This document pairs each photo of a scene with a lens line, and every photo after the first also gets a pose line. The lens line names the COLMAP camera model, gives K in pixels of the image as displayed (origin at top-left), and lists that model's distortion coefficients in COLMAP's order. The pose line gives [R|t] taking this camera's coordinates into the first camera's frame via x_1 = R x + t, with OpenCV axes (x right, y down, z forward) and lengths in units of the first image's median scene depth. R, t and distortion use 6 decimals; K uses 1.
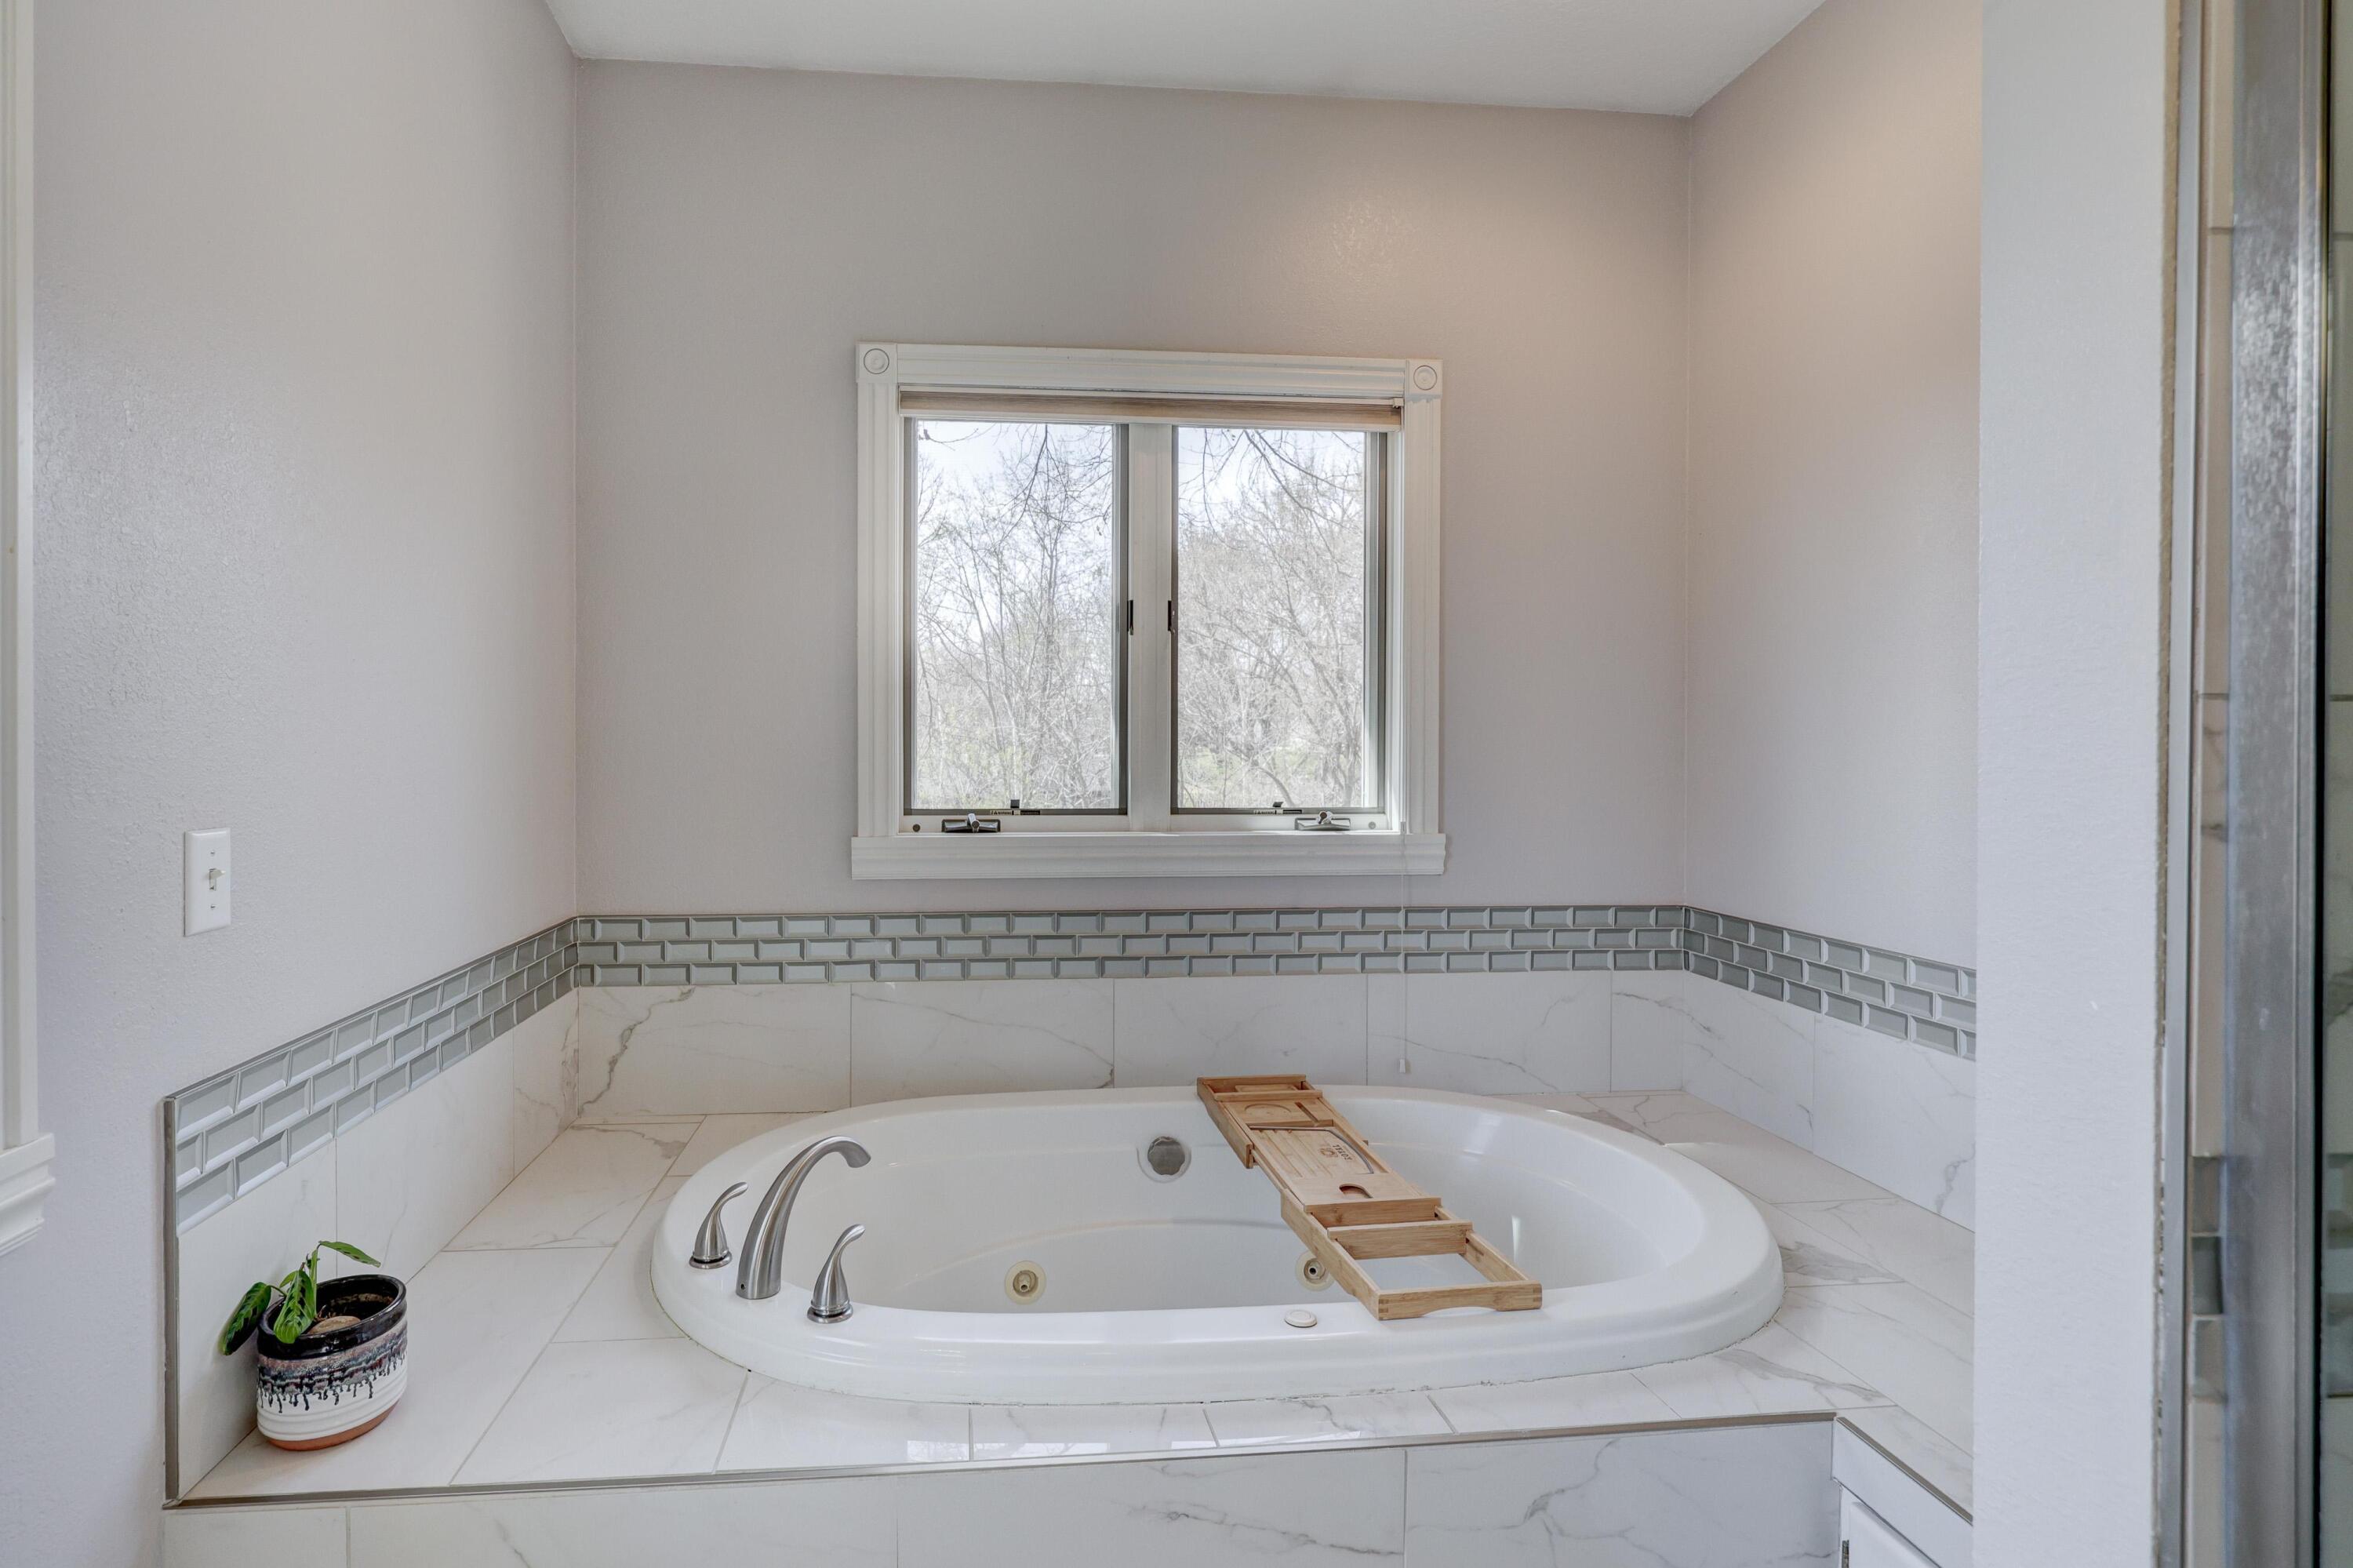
lens RADIAL K [[1069.9, 0, 1175.4], [0, 1069.9, 763.3], [0, 0, 1]] dist [0.004245, 0.000041]
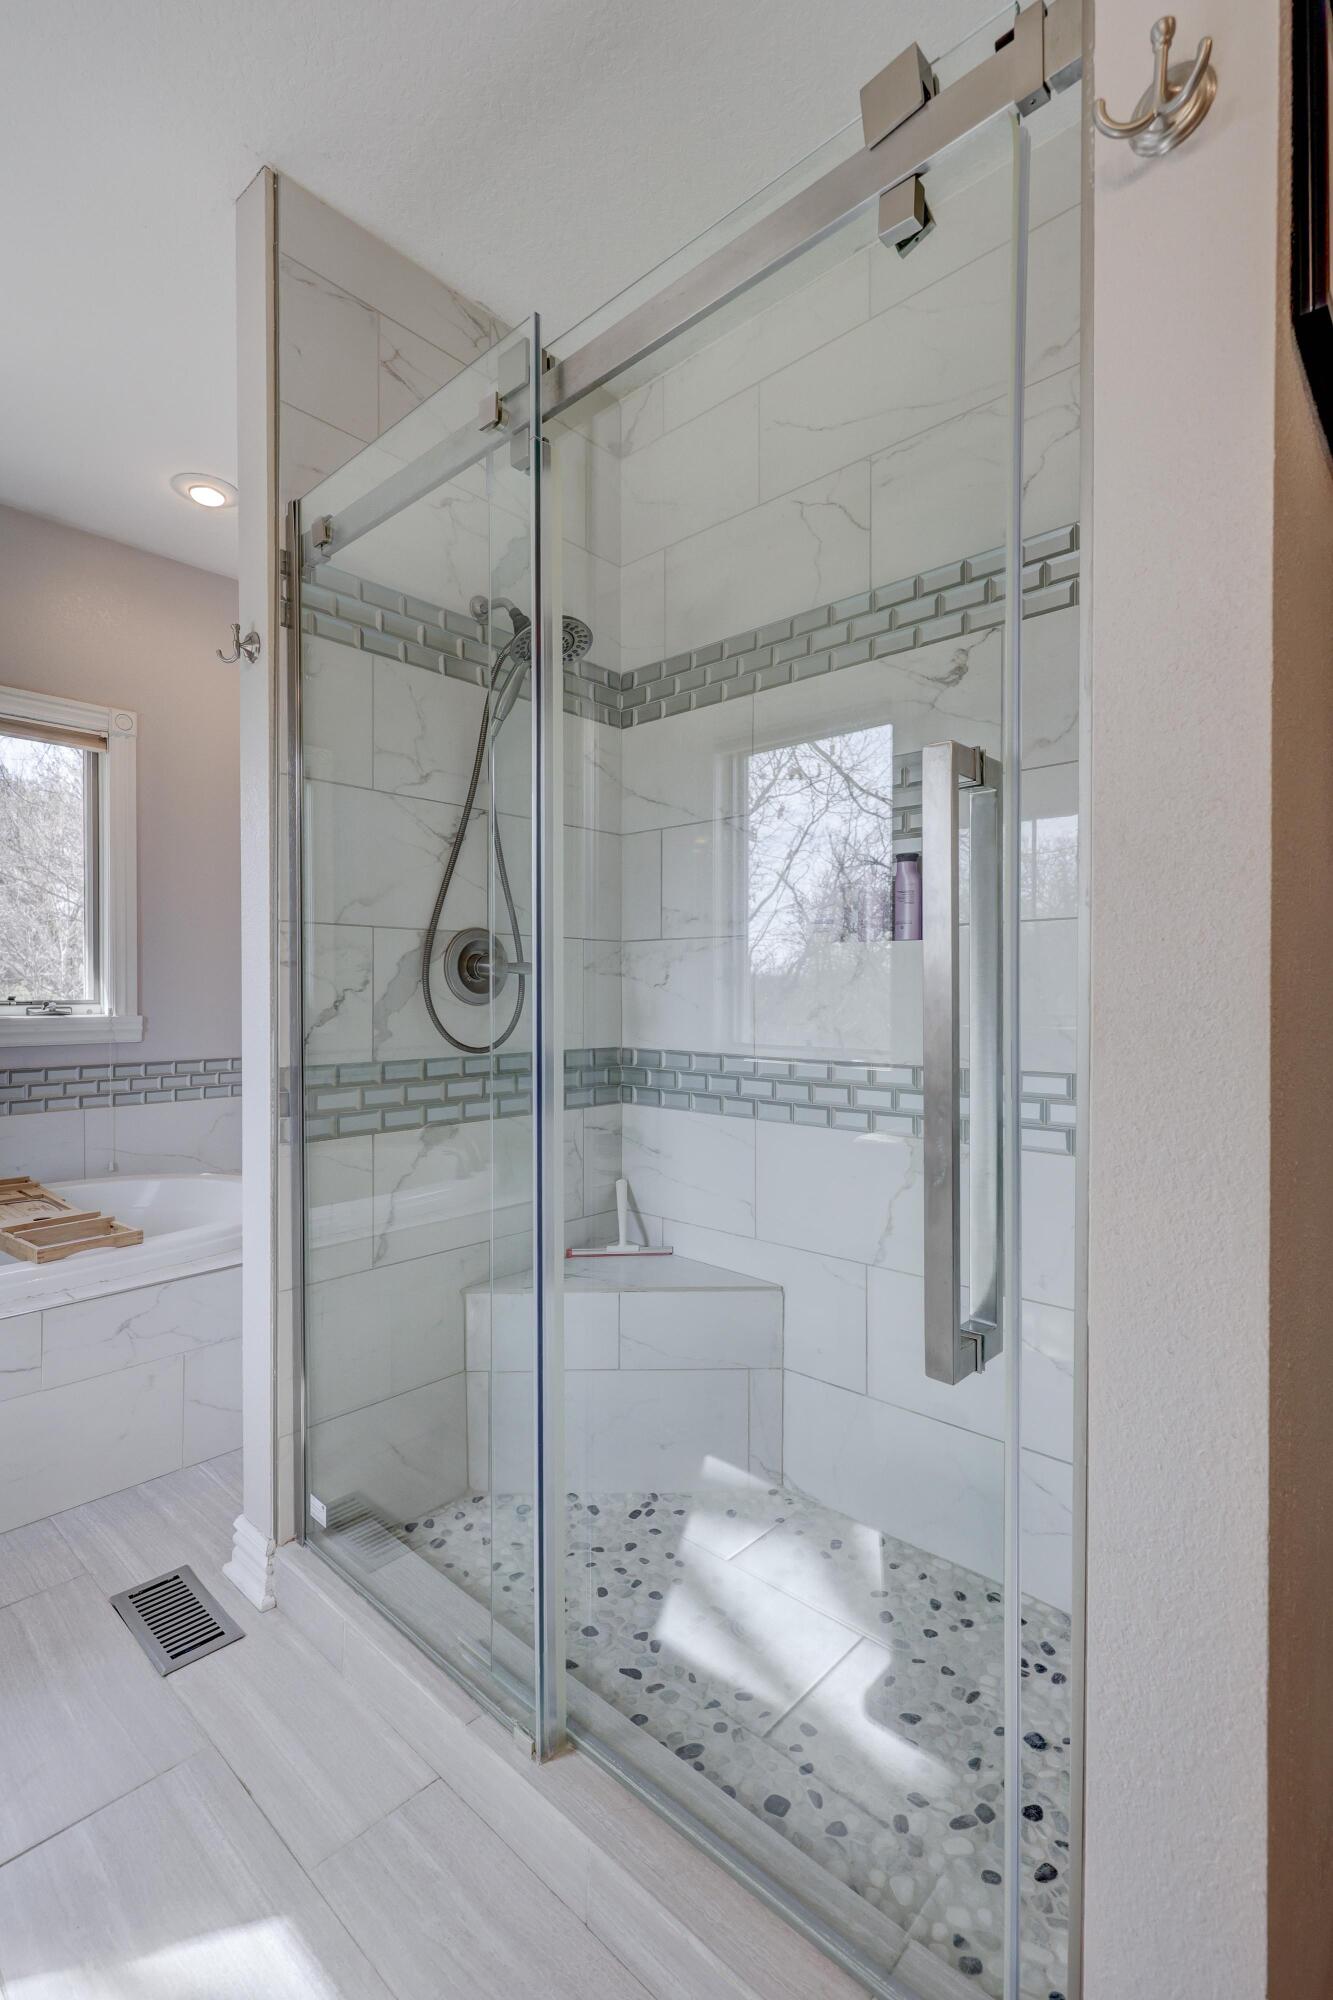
lens RADIAL K [[909.4, 0, 672.2], [0, 909.4, 1000.0], [0, 0, 1]] dist [0.004245, 0.000041]
pose [[0.805298, -0.006871, 0.592831, 0.086499], [0.011528, 0.999925, -0.004071, 0.057435], [-0.592759, 0.010112, 0.805317, -0.528835]]
